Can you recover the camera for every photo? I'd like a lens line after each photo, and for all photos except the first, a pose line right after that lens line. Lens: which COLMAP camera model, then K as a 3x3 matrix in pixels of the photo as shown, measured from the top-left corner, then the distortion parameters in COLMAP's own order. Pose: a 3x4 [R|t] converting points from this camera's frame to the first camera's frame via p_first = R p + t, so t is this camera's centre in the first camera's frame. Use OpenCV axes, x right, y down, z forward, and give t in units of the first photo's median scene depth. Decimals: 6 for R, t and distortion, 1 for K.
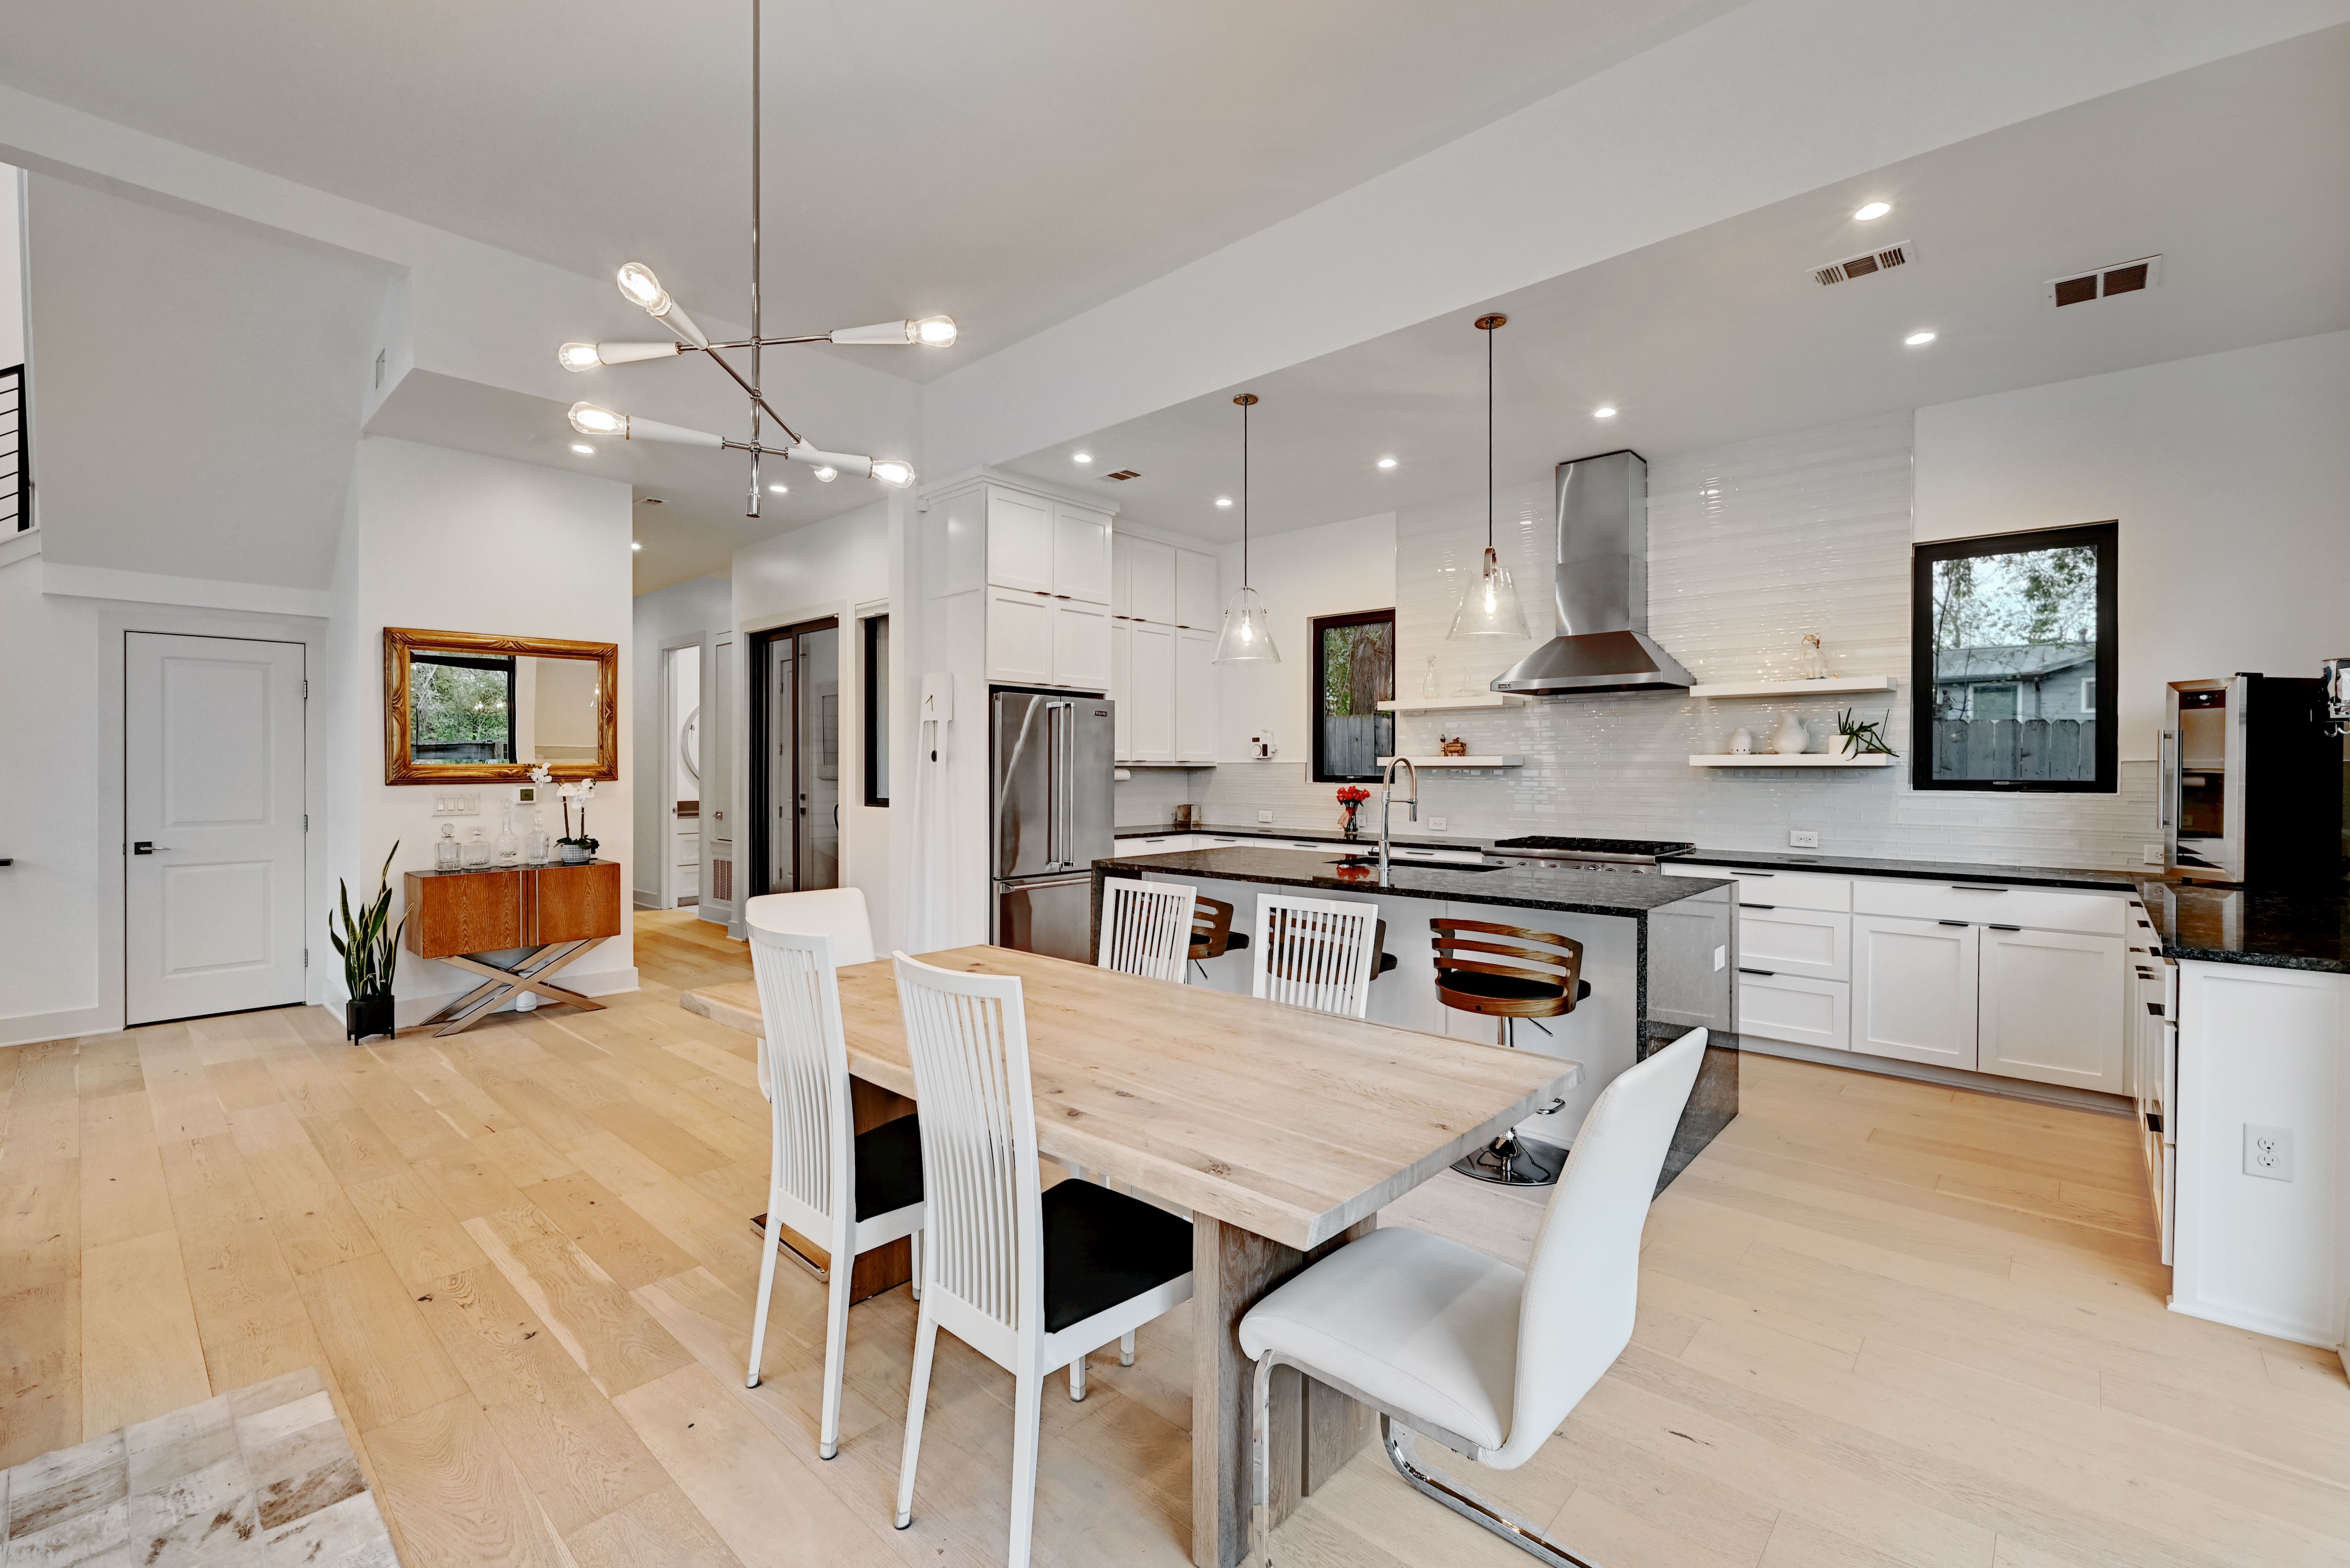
lens RADIAL K [[985.3, 0, 1186.8], [0, 985.3, 776.6], [0, 0, 1]] dist [0.008697, 0.000560]
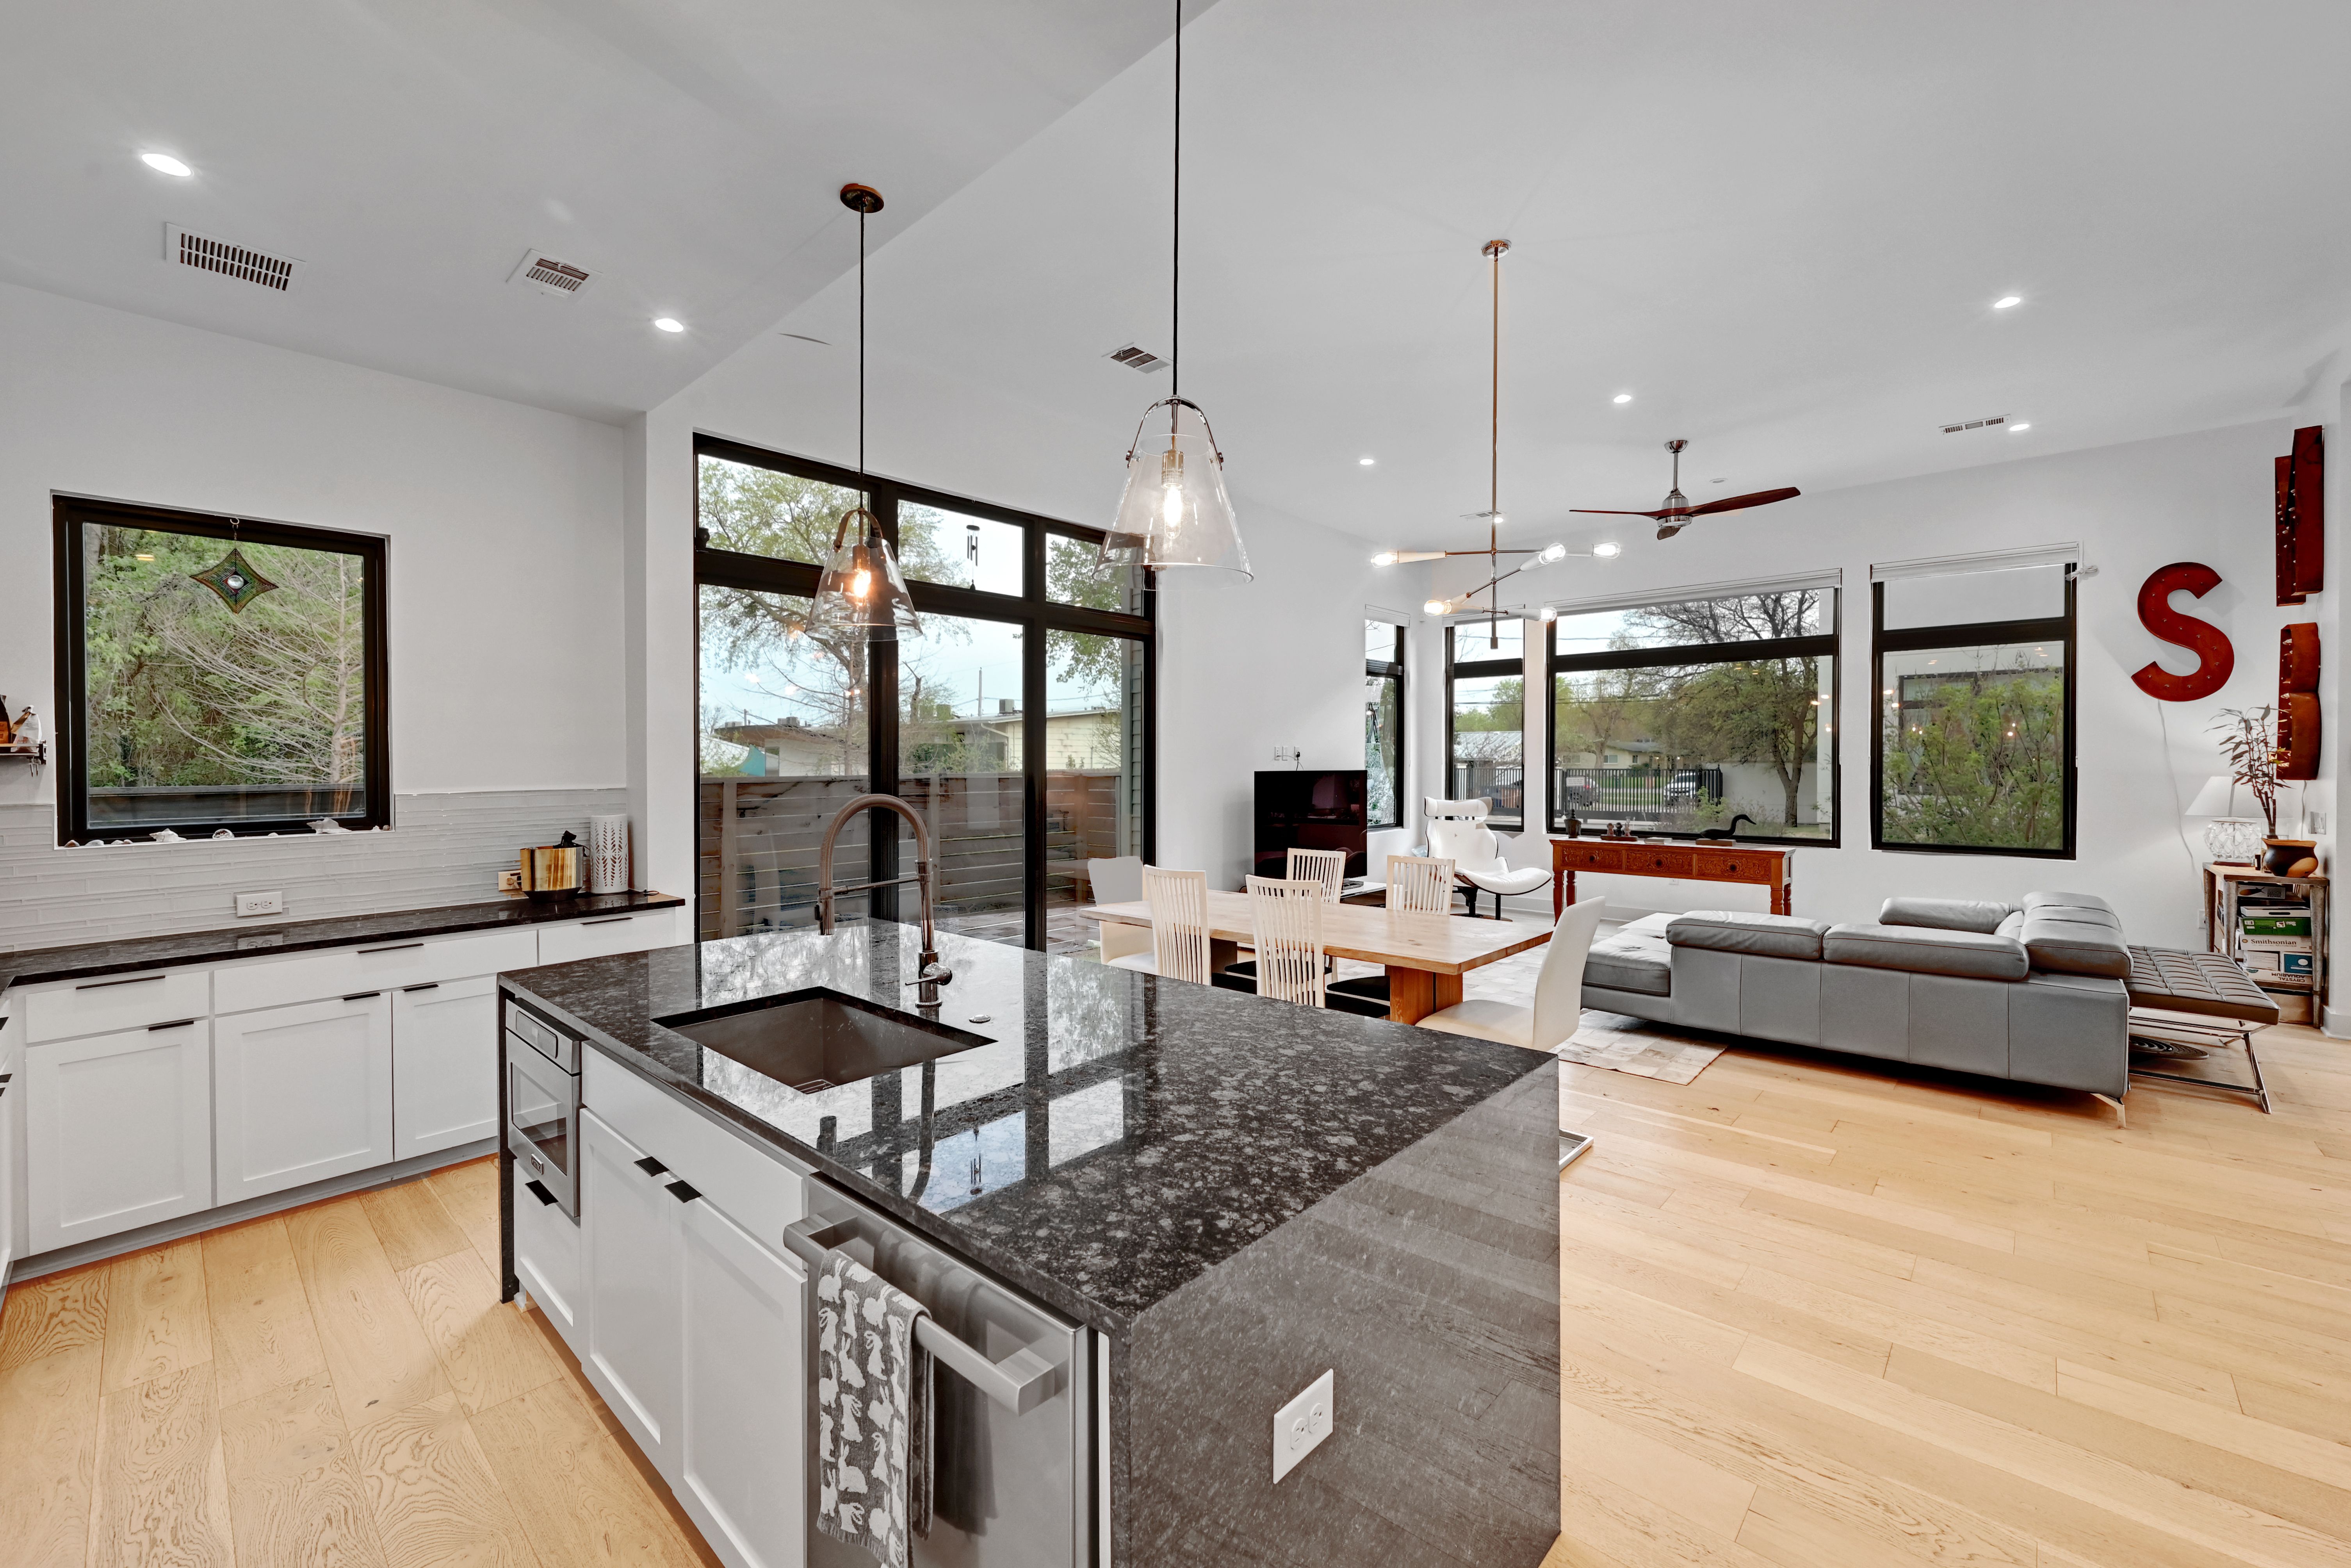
lens RADIAL K [[955.6, 0, 1166.5], [0, 955.6, 774.9], [0, 0, 1]] dist [0.023019, 0.000217]
pose [[-0.999512, 0.011508, 0.029049, 0.042163], [0.012238, 0.999611, 0.025048, -0.035577], [-0.028750, 0.025391, -0.999264, 1.222391]]
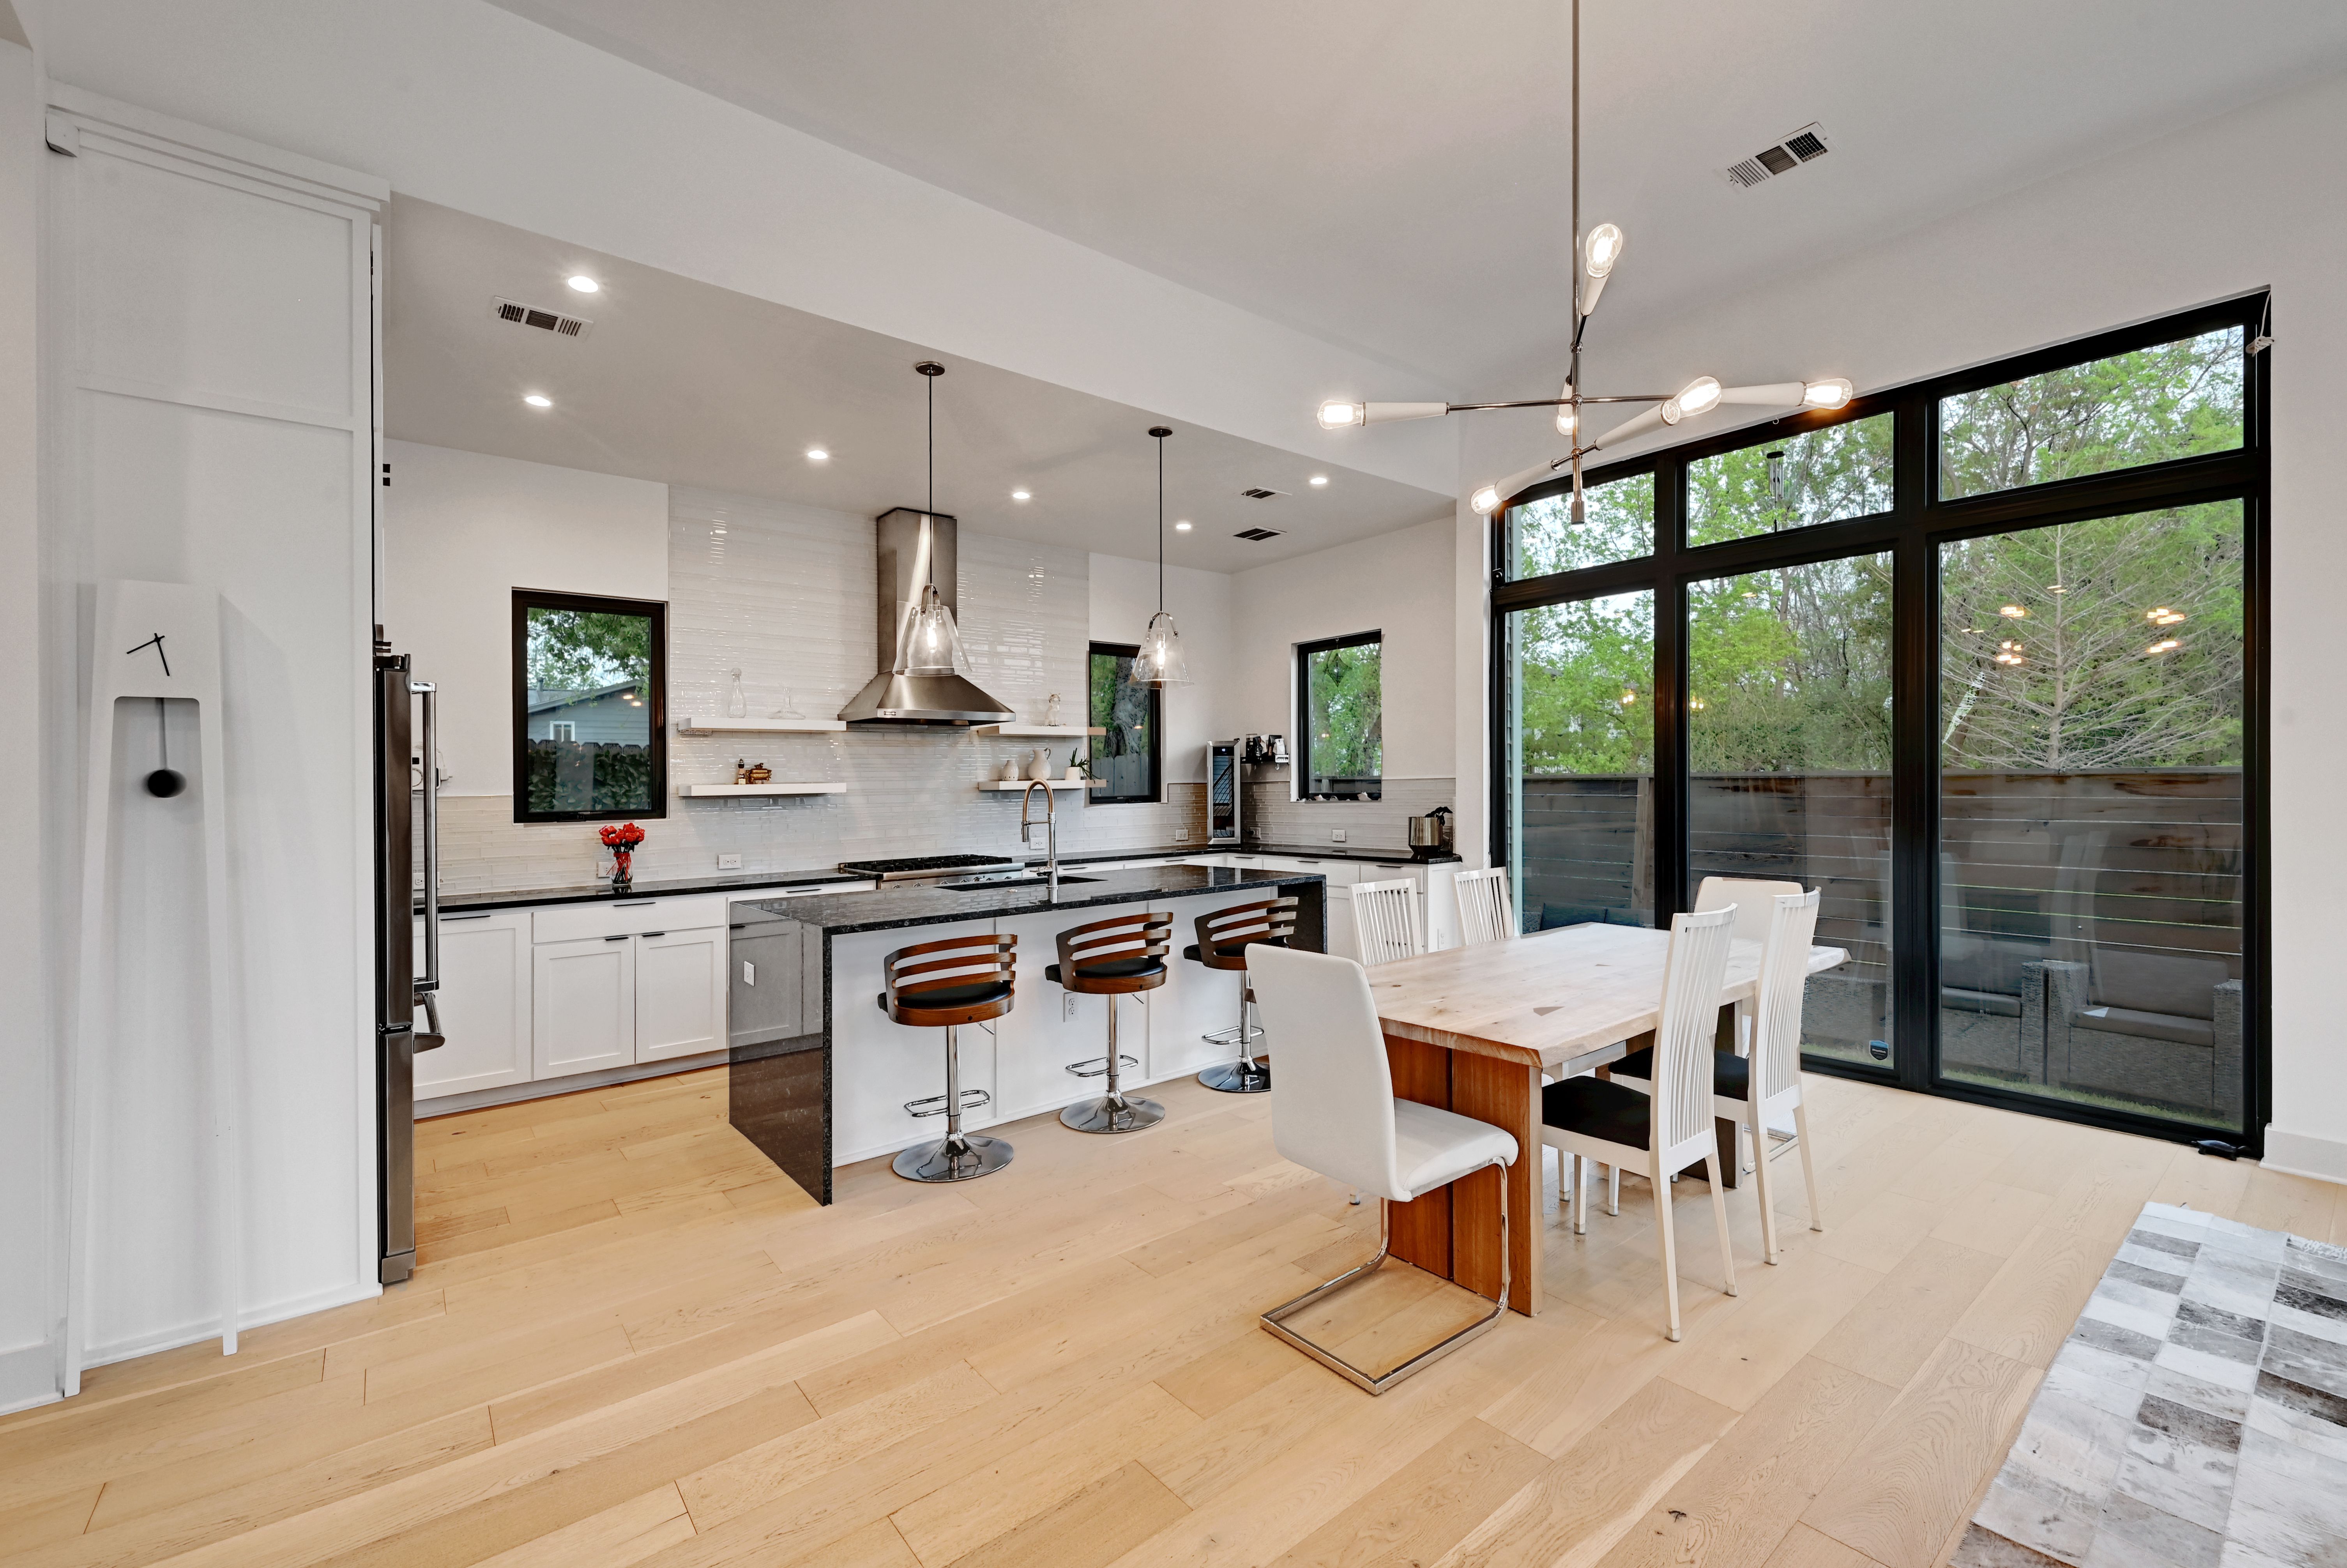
lens RADIAL K [[992.2, 0, 1173.1], [0, 992.2, 771.0], [0, 0, 1]] dist [-0.003458, -0.000037]
pose [[0.173471, 0.011032, 0.984777, -0.666024], [0.029110, 0.999443, -0.016324, -0.007547], [-0.984409, 0.031498, 0.173053, 0.548934]]
